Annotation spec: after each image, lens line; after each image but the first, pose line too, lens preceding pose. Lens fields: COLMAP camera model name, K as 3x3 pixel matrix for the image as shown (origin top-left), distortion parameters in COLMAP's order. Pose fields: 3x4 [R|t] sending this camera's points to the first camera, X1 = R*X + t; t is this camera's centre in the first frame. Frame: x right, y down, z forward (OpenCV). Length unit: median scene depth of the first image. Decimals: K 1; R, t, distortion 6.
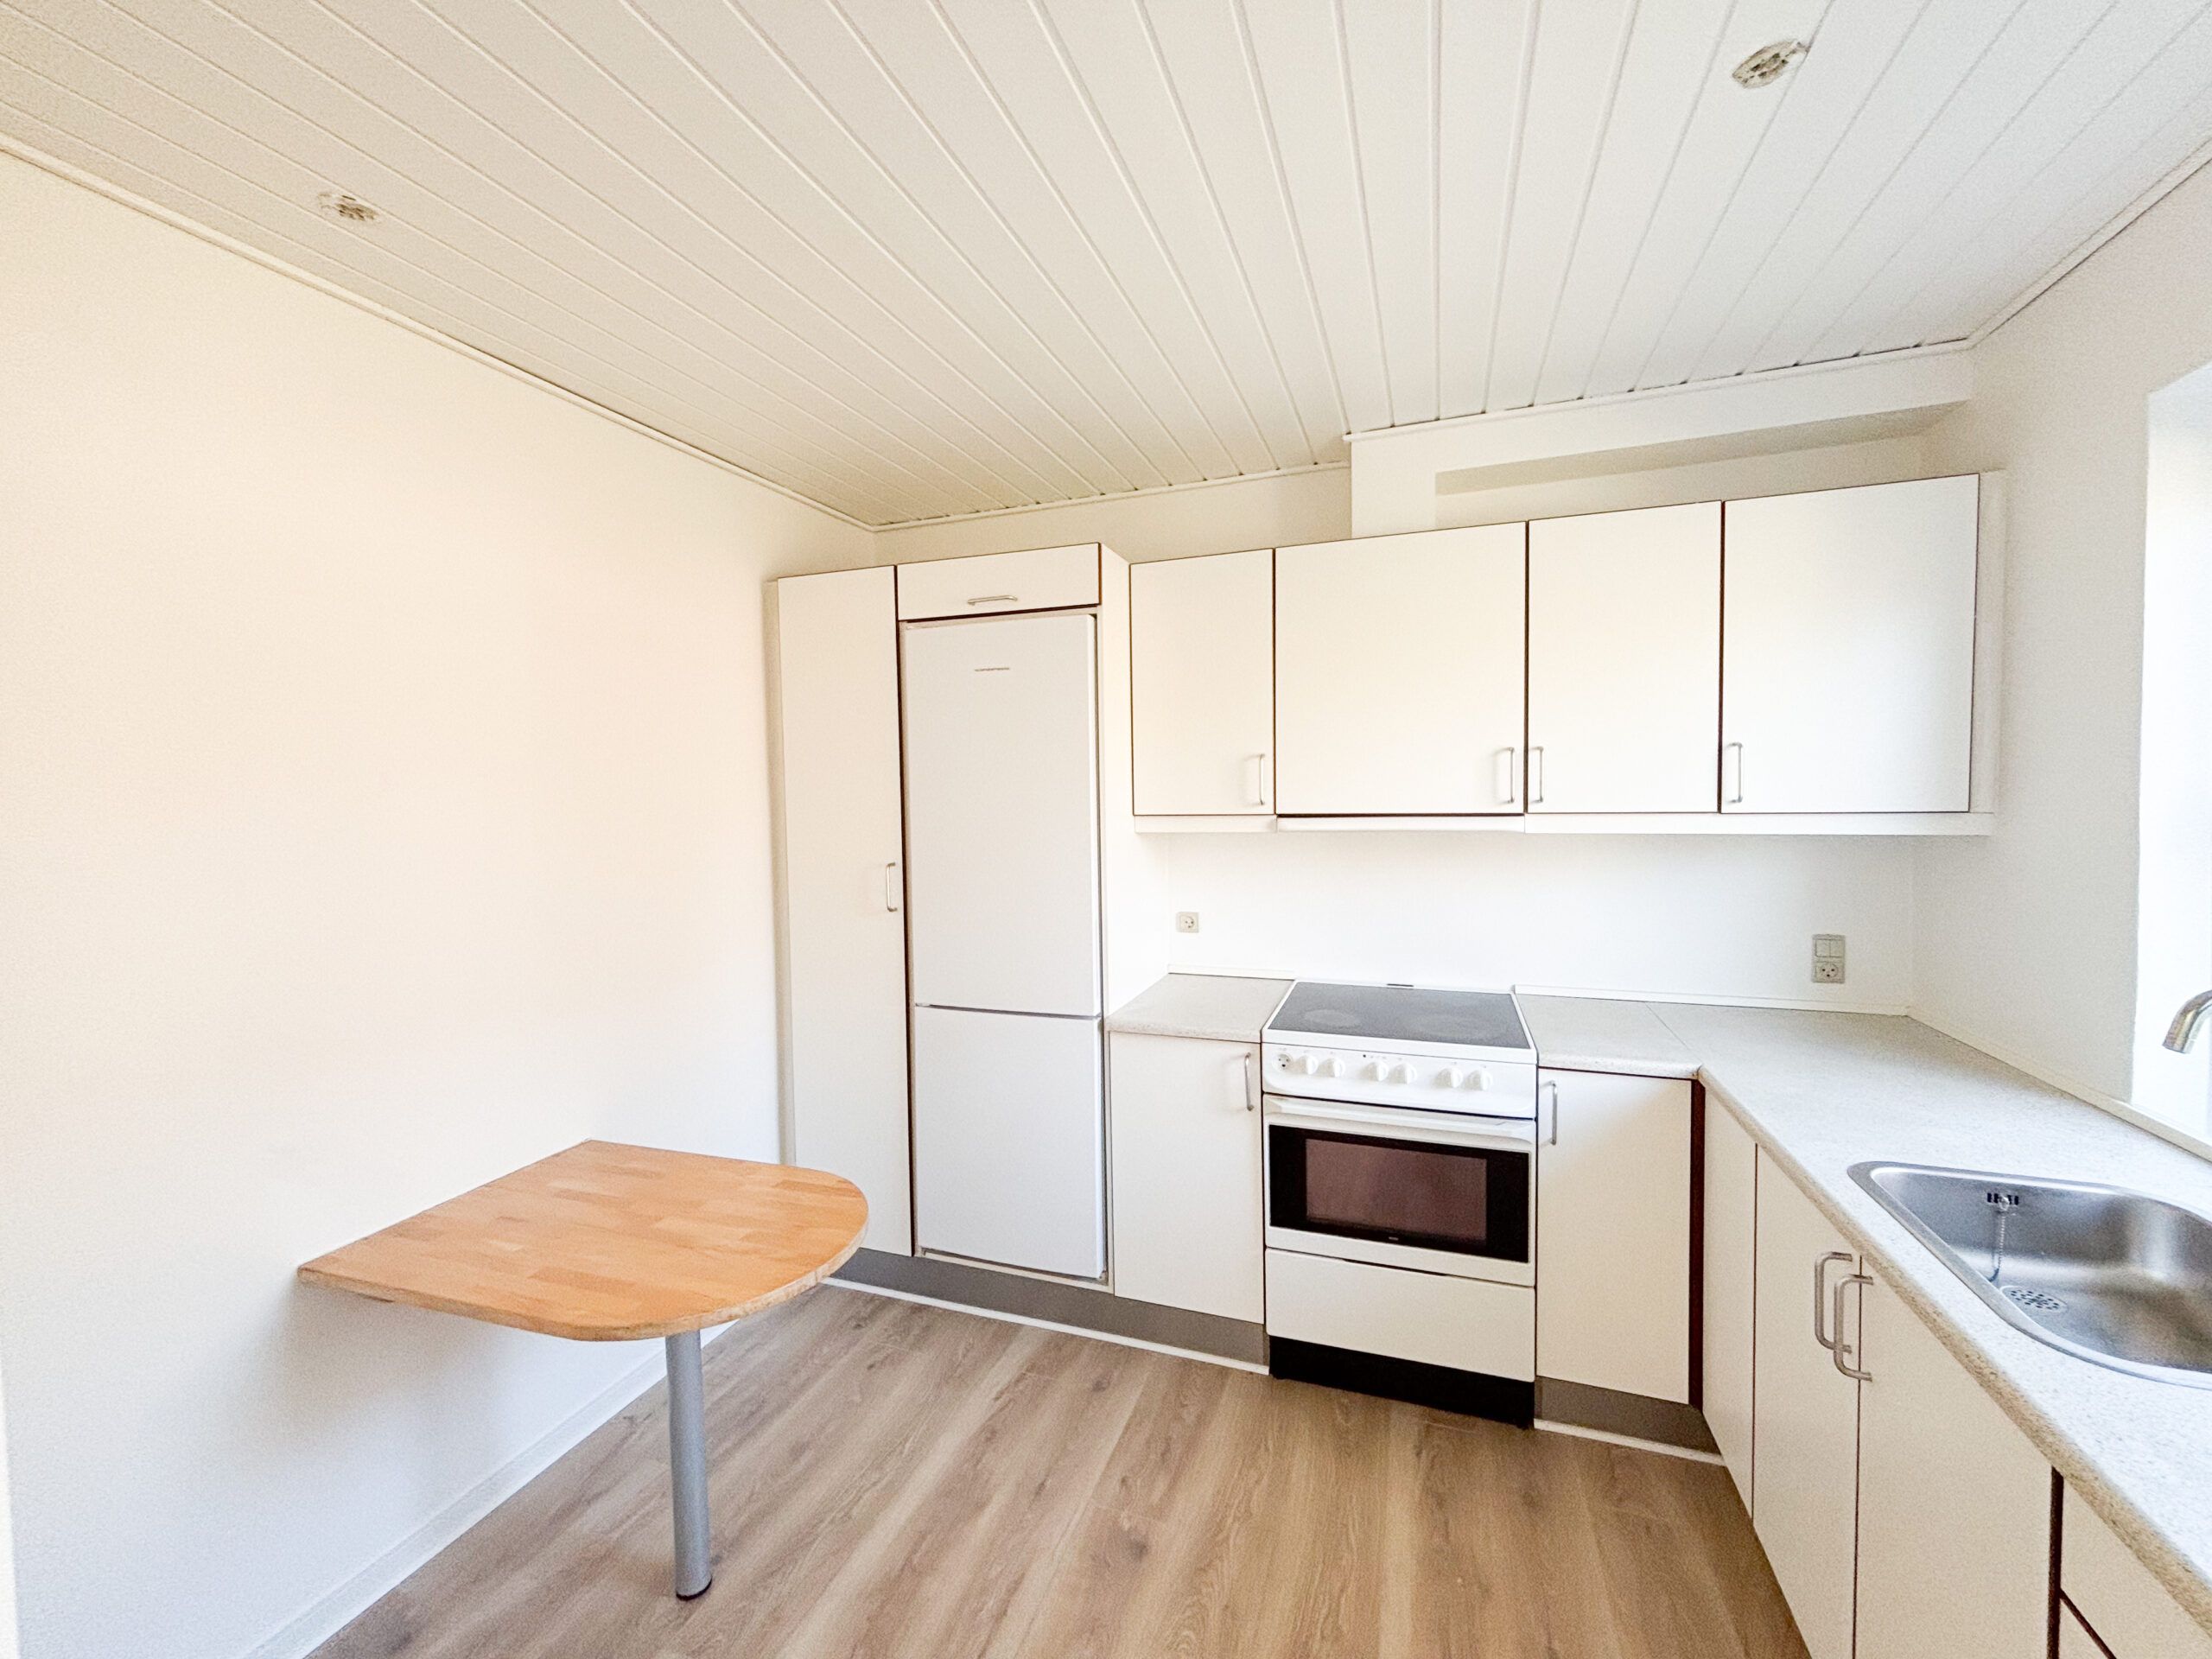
lens RADIAL K [[903.2, 0, 1106.0], [0, 903.2, 829.5], [0, 0, 1]] dist [0.007036, -0.000298]
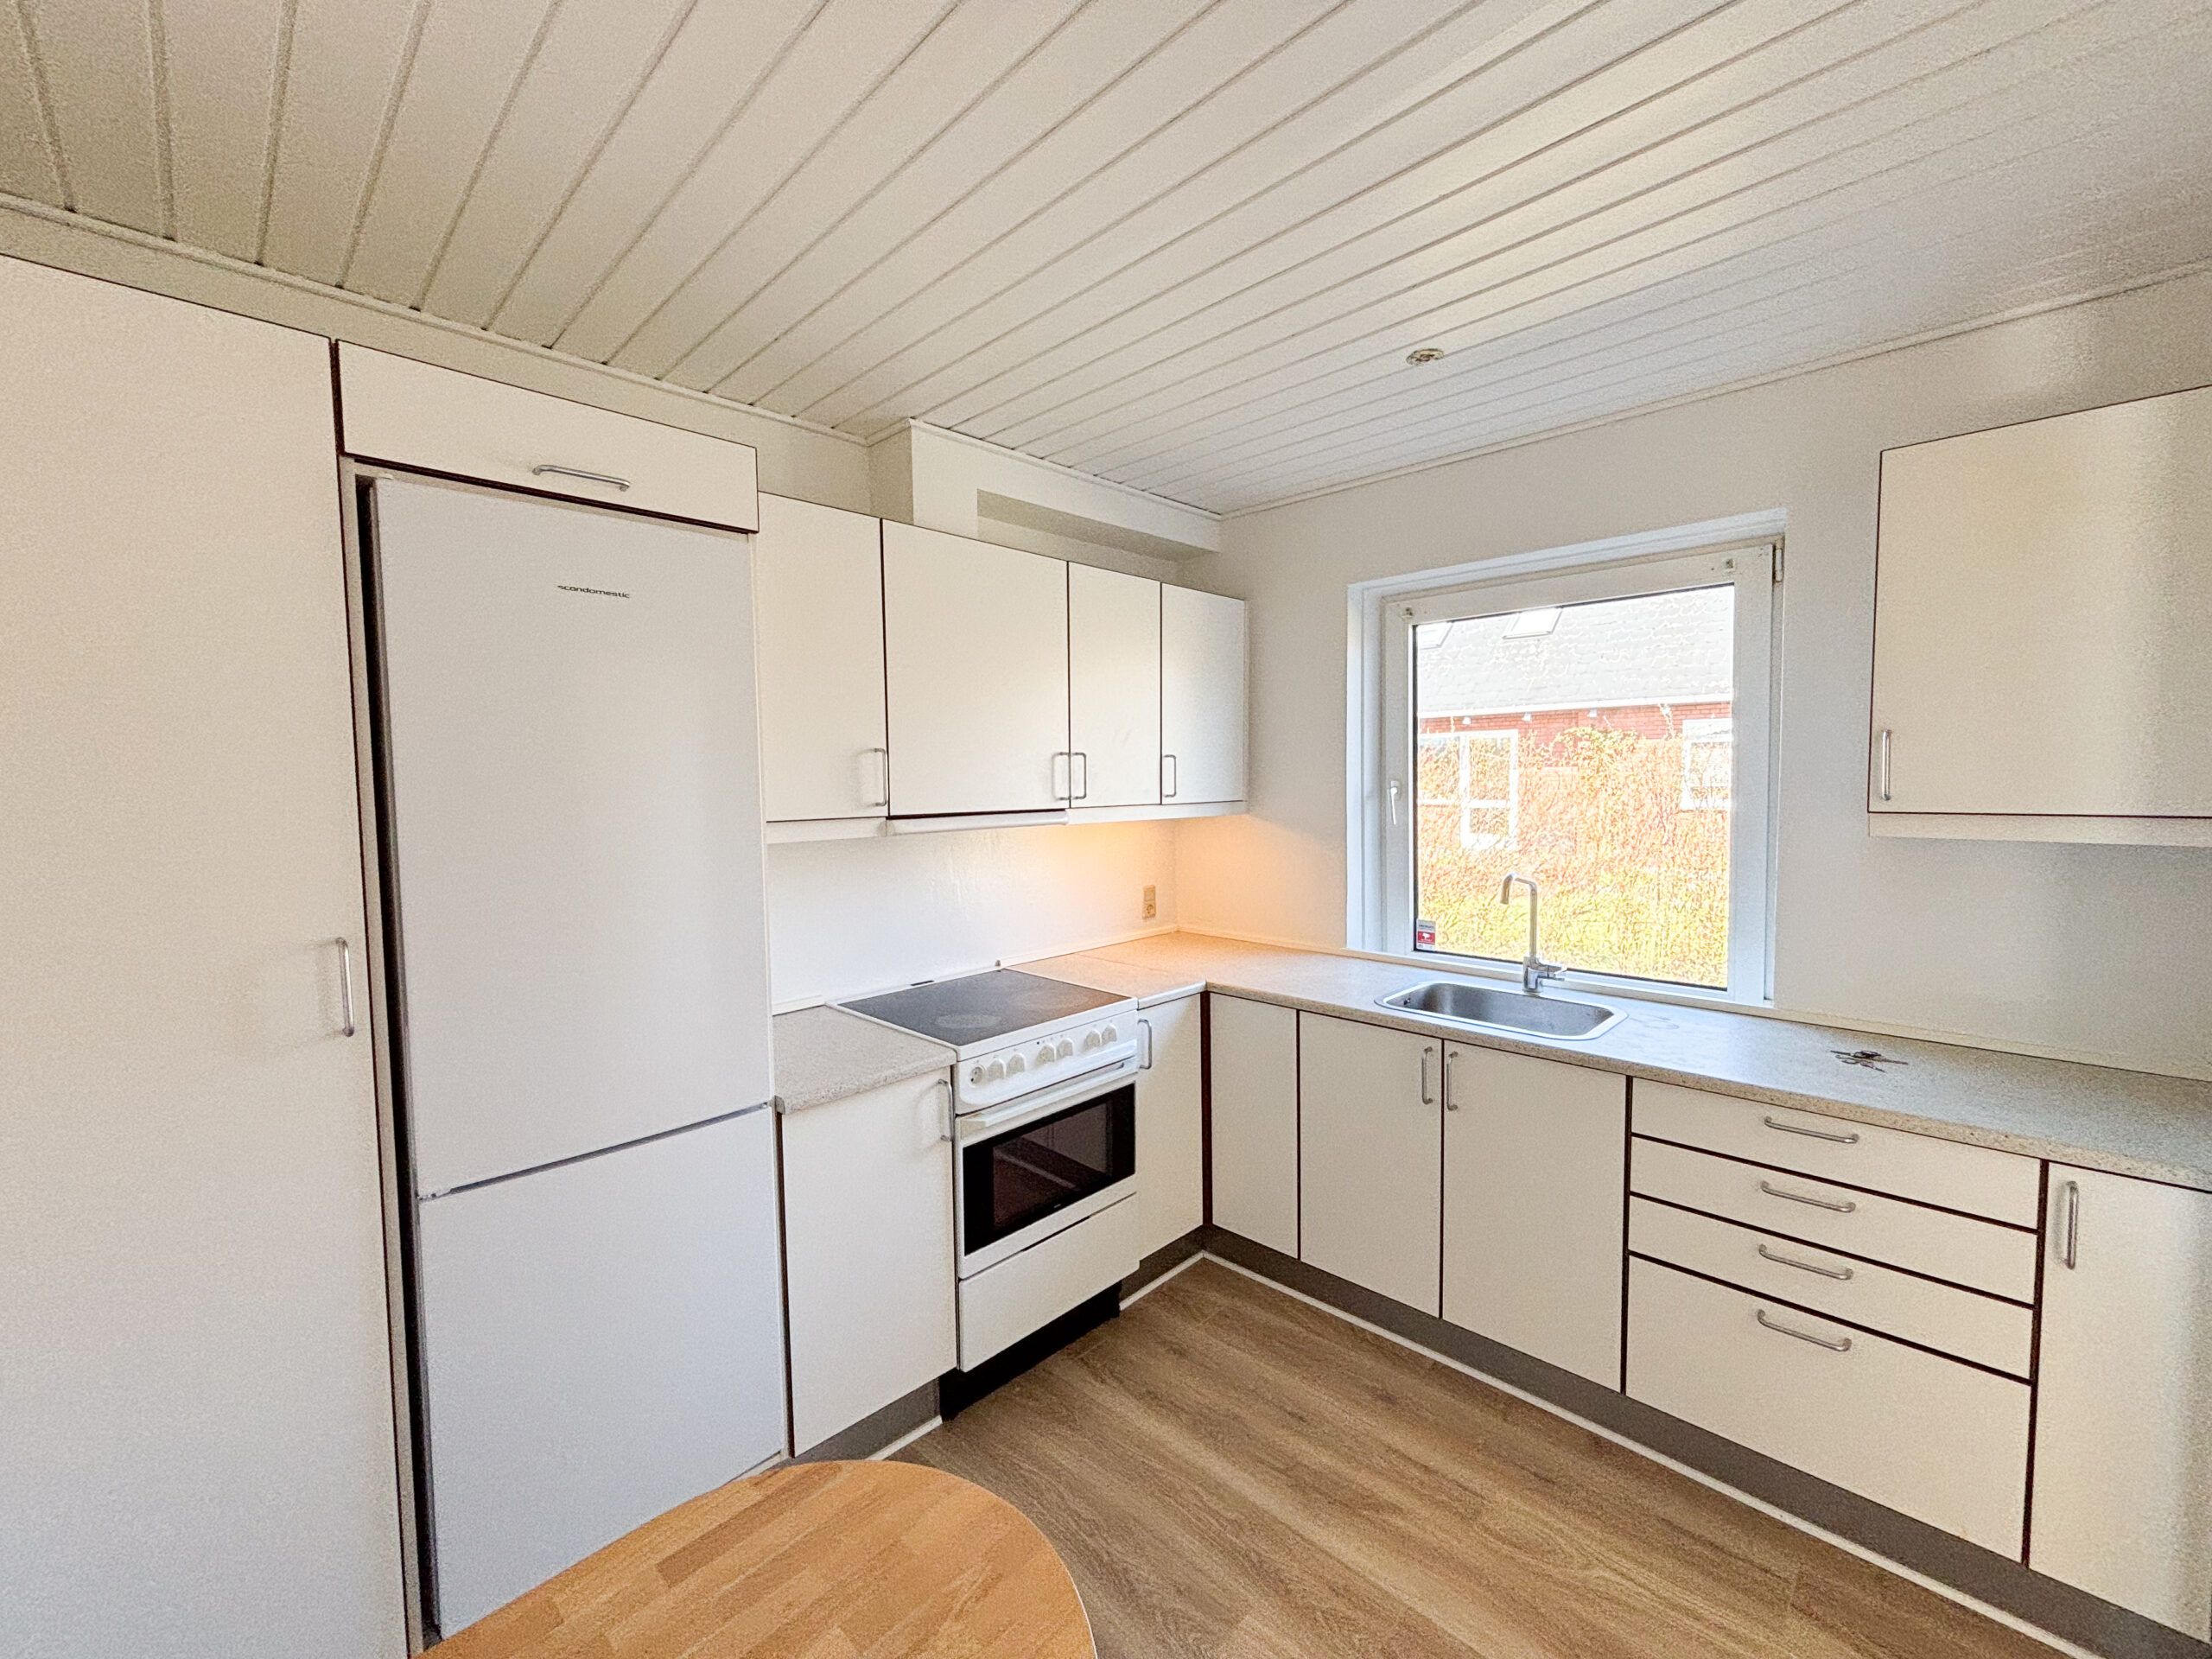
lens RADIAL K [[903.2, 0, 1106.0], [0, 903.2, 829.5], [0, 0, 1]] dist [0.007036, -0.000298]
pose [[0.419771, -0.044397, 0.906544, -0.582654], [0.047363, 0.998514, 0.026970, -0.018652], [-0.906394, 0.031615, 0.421250, 0.459977]]
